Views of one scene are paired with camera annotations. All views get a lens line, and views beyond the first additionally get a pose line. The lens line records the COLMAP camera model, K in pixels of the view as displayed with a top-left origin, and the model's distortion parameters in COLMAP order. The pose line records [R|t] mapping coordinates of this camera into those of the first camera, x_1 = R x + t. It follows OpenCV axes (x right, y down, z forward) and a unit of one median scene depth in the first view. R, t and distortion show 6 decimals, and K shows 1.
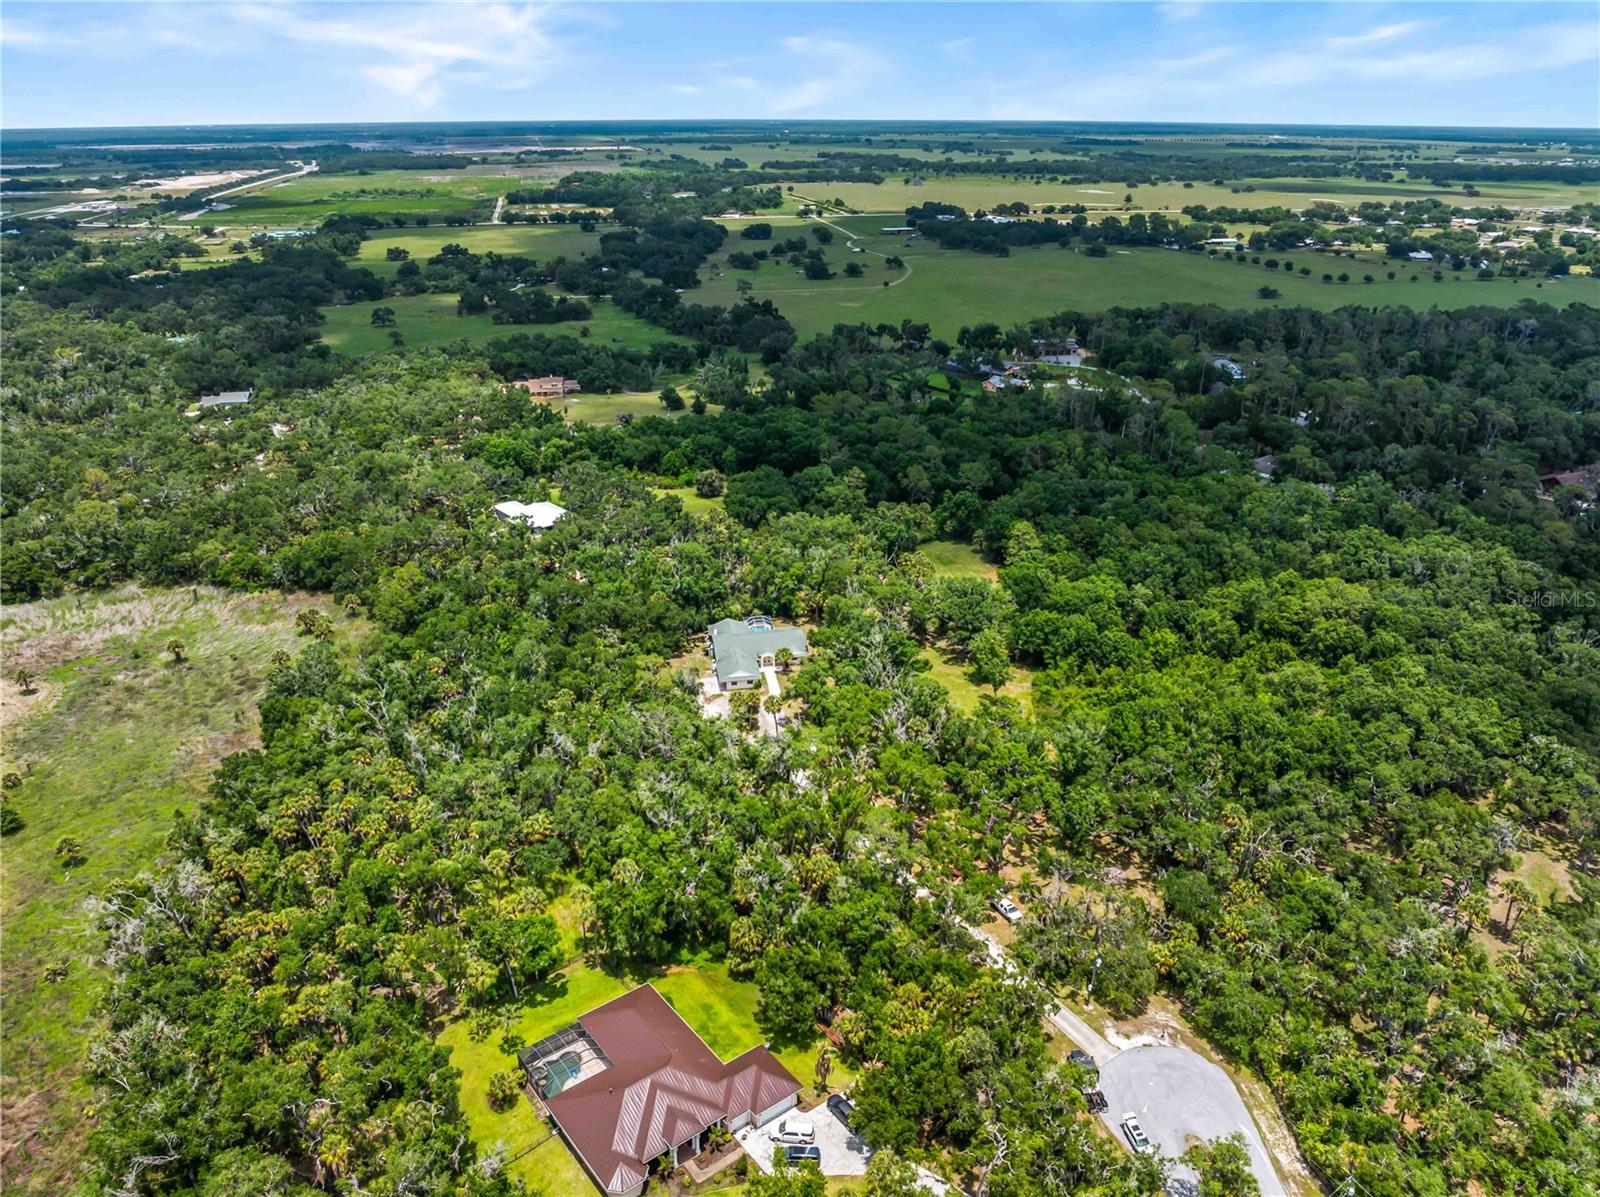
lens RADIAL K [[1127.2, 0, 795.3], [0, 1127.2, 628.4], [0, 0, 1]] dist [-0.041516, 0.001617]
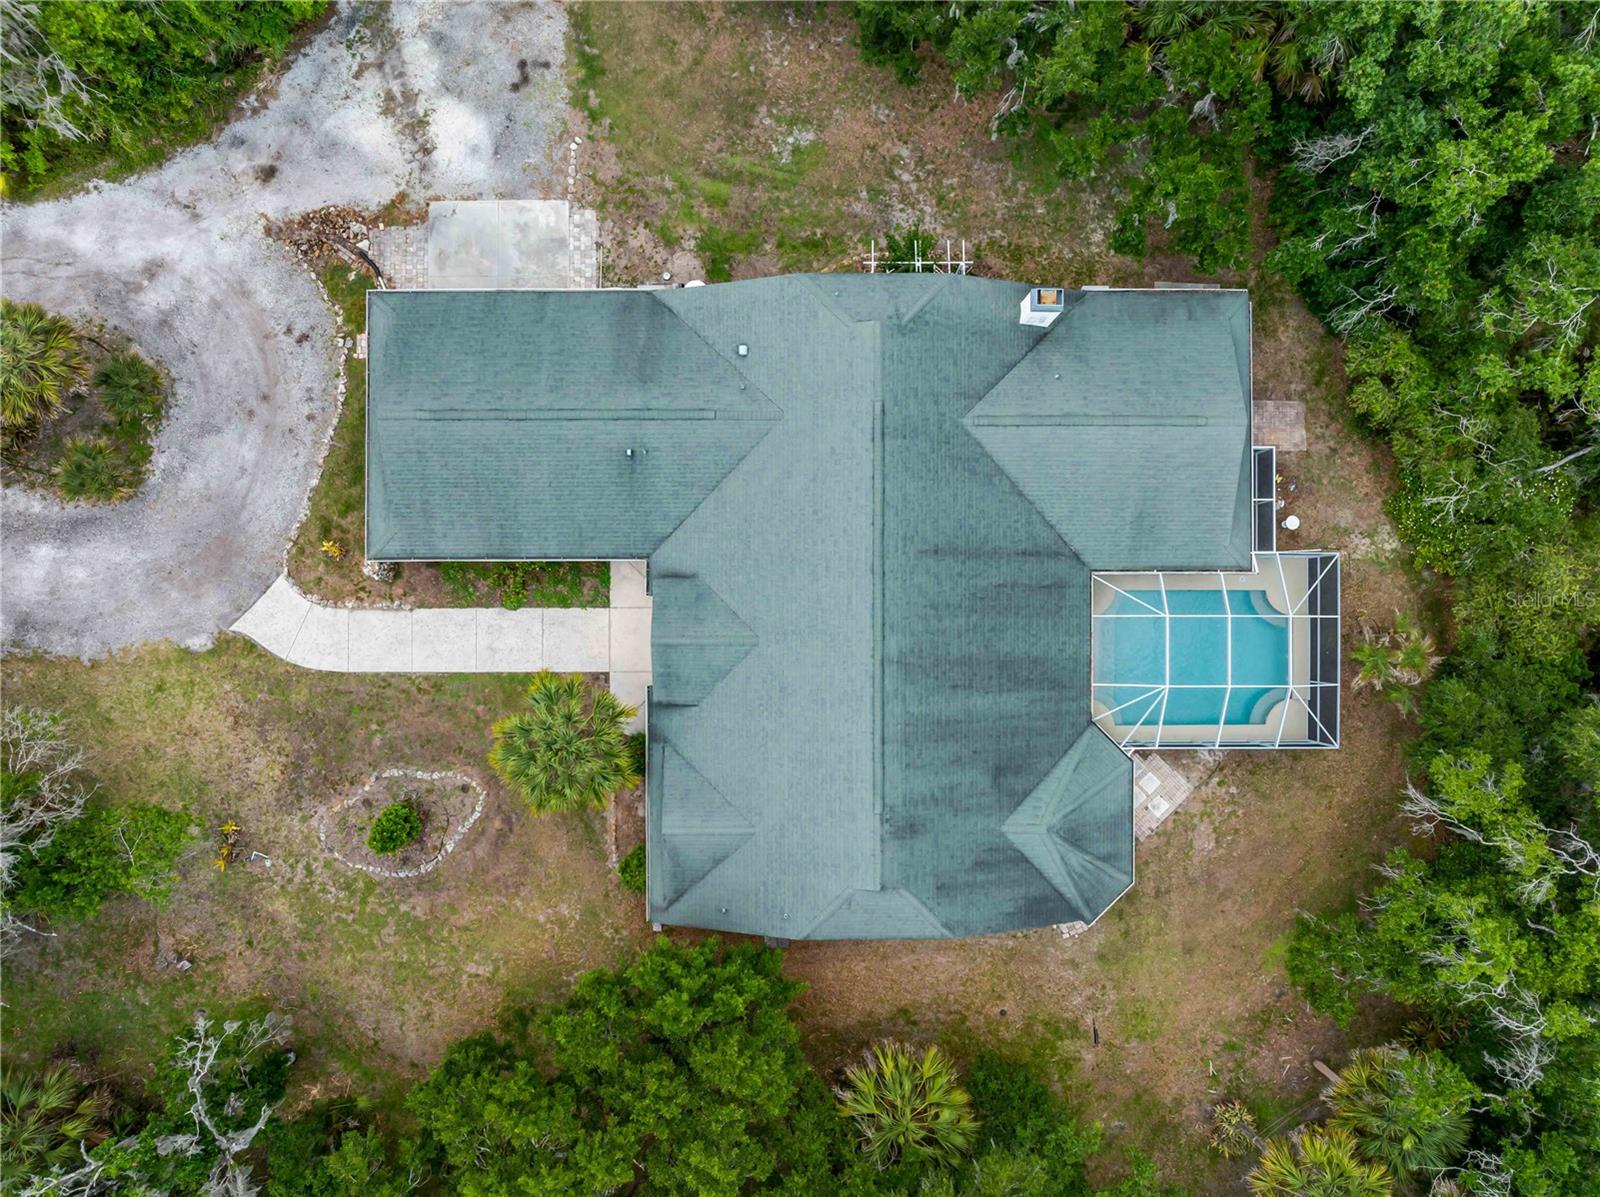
lens RADIAL K [[1127.2, 0, 795.3], [0, 1127.2, 628.4], [0, 0, 1]] dist [-0.041516, 0.001617]
pose [[-0.159750, 0.987157, -0.001068, -0.012294], [-0.423455, -0.067549, 0.903395, -0.047600], [0.891721, 0.144770, 0.428807, 0.433129]]
